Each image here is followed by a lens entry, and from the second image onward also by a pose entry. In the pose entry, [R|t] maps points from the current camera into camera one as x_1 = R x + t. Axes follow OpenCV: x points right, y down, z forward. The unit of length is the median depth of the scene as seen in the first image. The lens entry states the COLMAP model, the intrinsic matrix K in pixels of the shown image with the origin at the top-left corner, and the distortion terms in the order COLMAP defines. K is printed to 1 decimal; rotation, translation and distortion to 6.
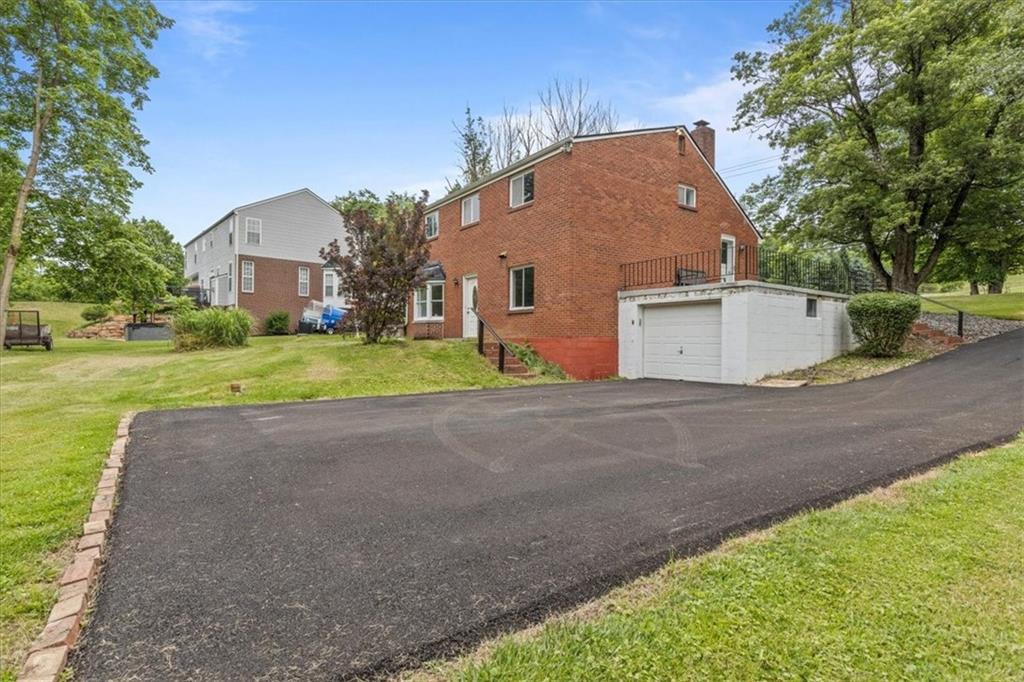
lens RADIAL K [[504.4, 0, 513.8], [0, 504.4, 337.5], [0, 0, 1]] dist [-0.001282, -0.000445]
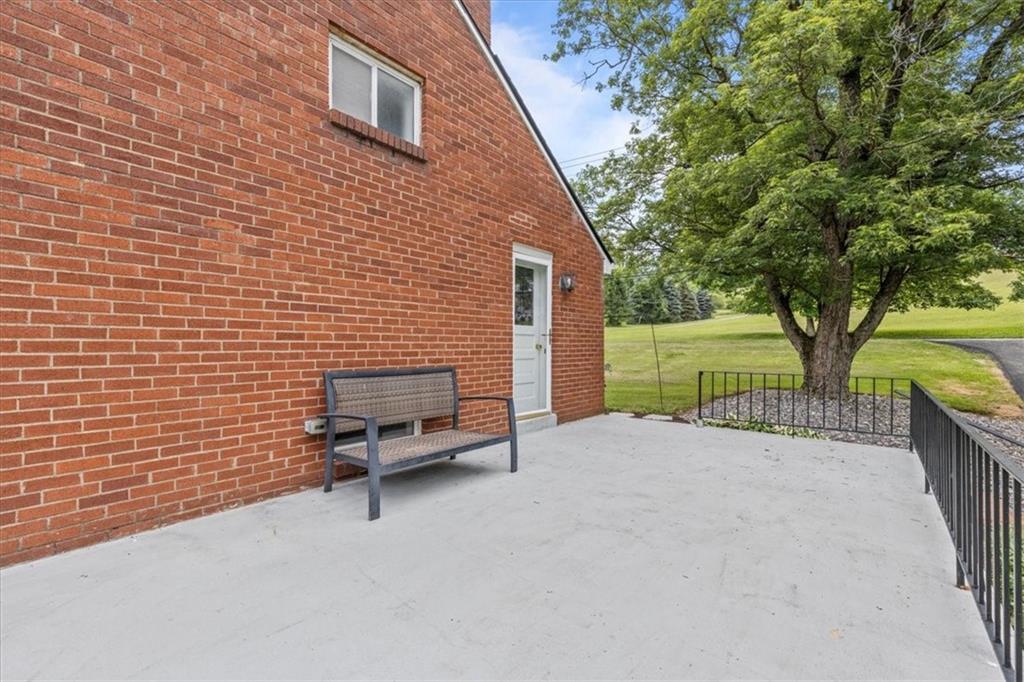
lens RADIAL K [[504.4, 0, 510.8], [0, 504.4, 343.1], [0, 0, 1]] dist [-0.001282, -0.000445]
pose [[0.955550, -0.003896, 0.294802, 0.228416], [0.006907, 0.999934, -0.009171, -0.099674], [-0.294747, 0.010800, 0.955514, 0.497565]]
